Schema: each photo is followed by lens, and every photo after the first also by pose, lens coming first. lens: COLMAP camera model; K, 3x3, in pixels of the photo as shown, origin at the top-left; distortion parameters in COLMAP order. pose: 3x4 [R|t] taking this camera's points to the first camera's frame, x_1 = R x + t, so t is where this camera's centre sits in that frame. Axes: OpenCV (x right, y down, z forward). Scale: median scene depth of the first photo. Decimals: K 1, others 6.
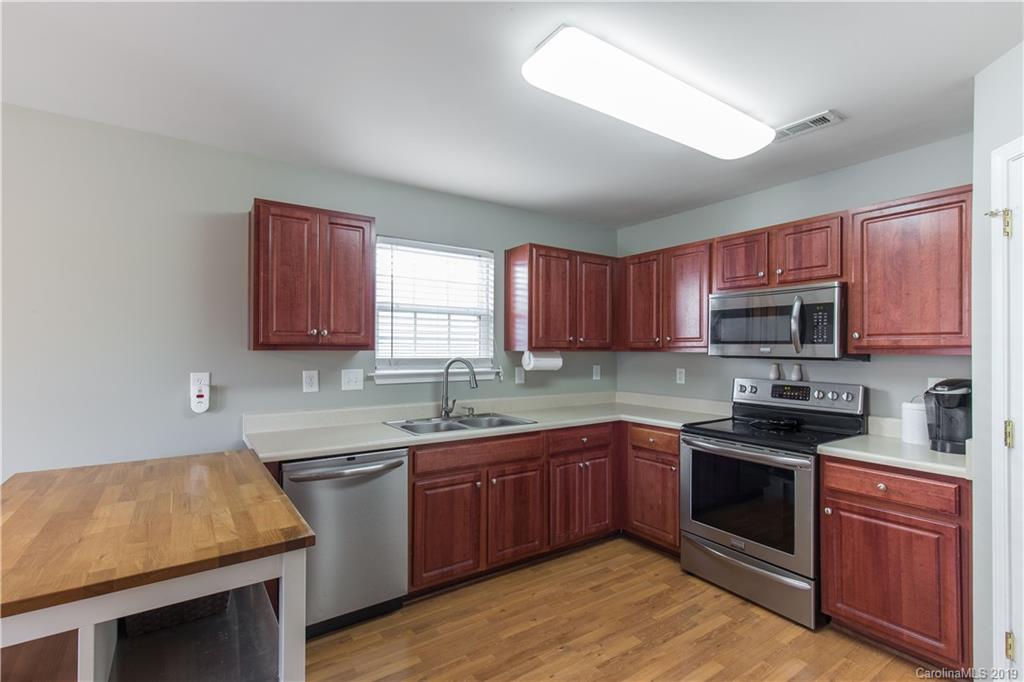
lens RADIAL K [[469.2, 0, 512.2], [0, 469.2, 352.3], [0, 0, 1]] dist [-0.000327, -0.000209]
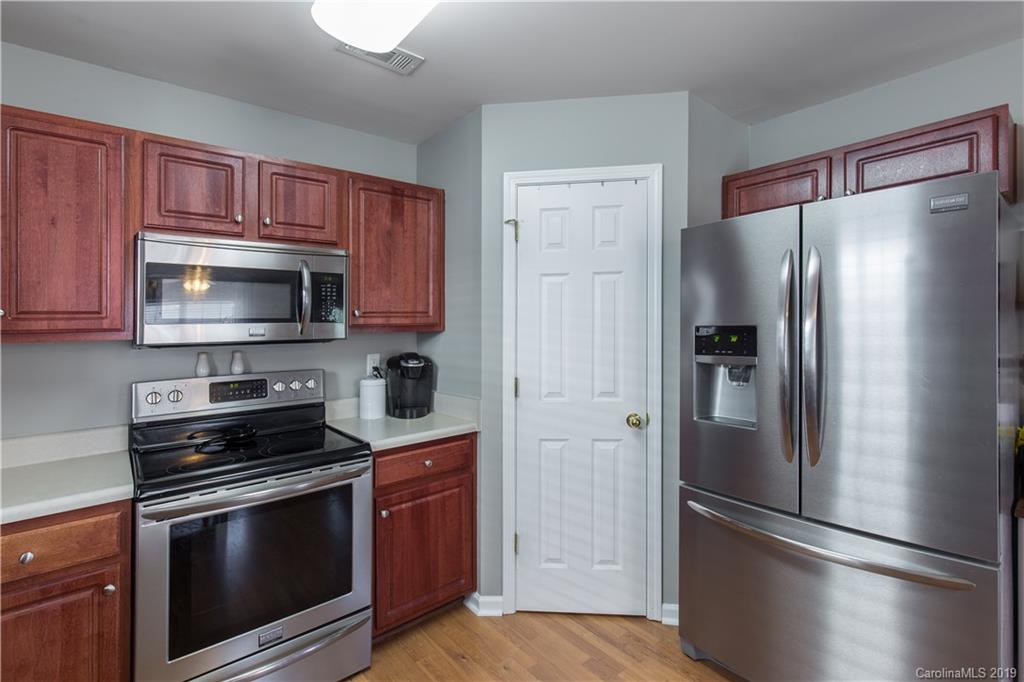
lens RADIAL K [[477.9, 0, 511.9], [0, 477.9, 317.6], [0, 0, 1]] dist [0.001499, 0.000307]
pose [[-0.097066, 0.011031, 0.995217, -0.185939], [0.025295, 0.999643, -0.008613, -0.009711], [-0.994956, 0.024338, -0.097311, 0.679106]]
